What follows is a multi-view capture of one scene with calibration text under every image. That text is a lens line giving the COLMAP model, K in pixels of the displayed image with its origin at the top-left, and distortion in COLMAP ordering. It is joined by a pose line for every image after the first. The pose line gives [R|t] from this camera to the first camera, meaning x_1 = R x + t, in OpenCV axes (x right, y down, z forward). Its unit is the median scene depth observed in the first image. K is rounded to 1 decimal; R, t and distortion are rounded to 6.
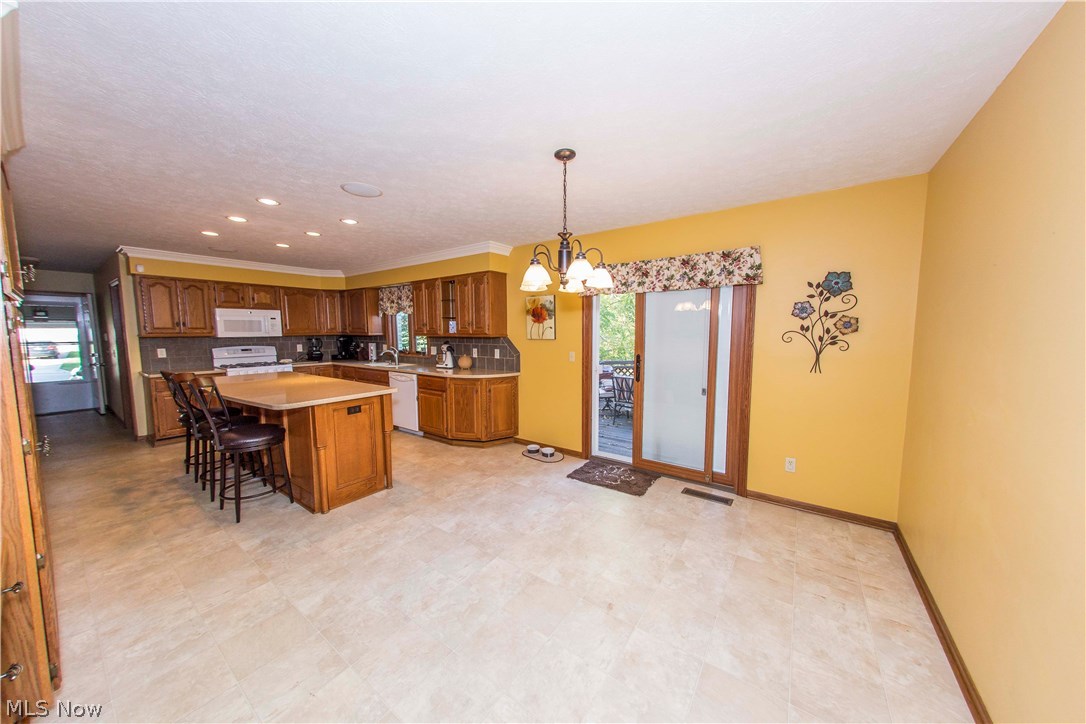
lens RADIAL K [[360.0, 0, 548.8], [0, 360.0, 360.6], [0, 0, 1]] dist [0.000324, -0.000085]
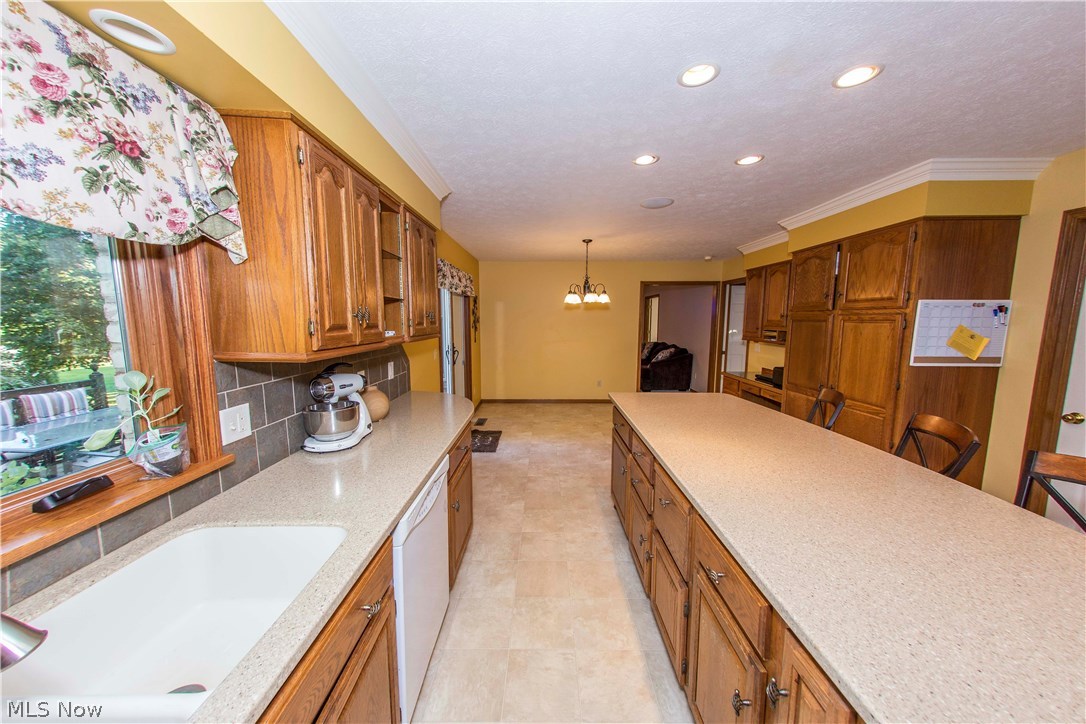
lens RADIAL K [[360.0, 0, 547.9], [0, 360.0, 355.5], [0, 0, 1]] dist [0.000324, -0.000085]
pose [[-0.573750, -0.087674, 0.814325, -1.042129], [0.069701, 0.985420, 0.155205, -0.158350], [-0.816060, 0.145808, -0.559274, 1.599629]]
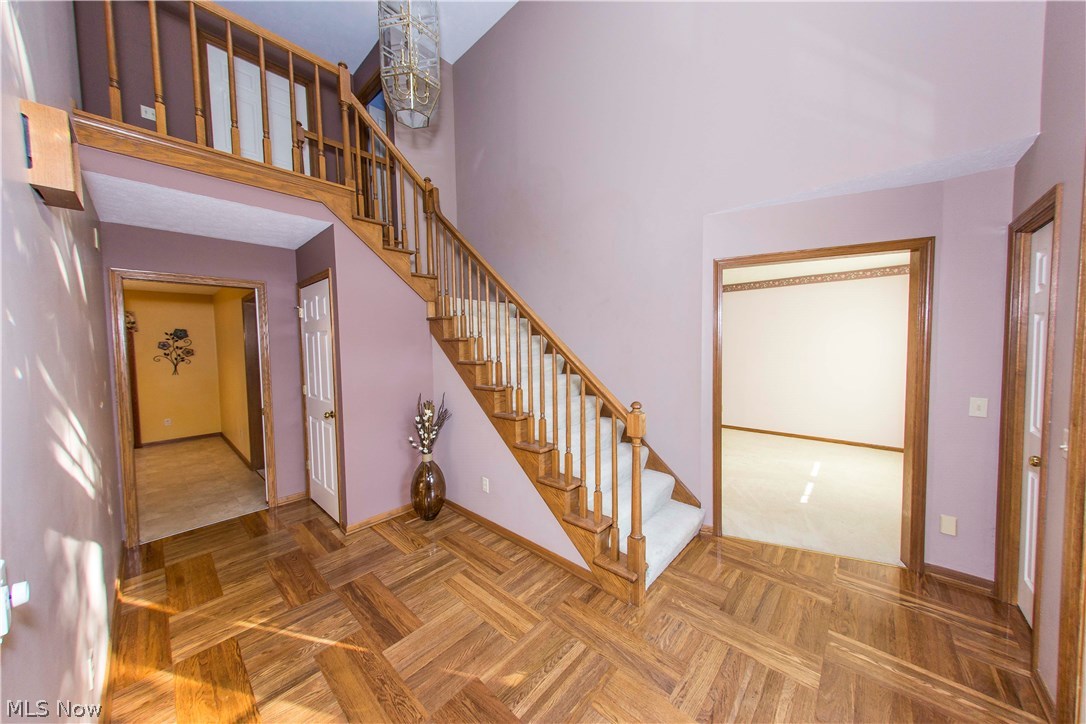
lens RADIAL K [[360.0, 0, 539.8], [0, 360.0, 363.9], [0, 0, 1]] dist [0.000324, -0.000085]
pose [[0.188415, -0.048723, 0.980880, -0.805847], [0.106183, 0.993924, 0.028975, 0.116261], [-0.976332, 0.098693, 0.192444, -1.305179]]
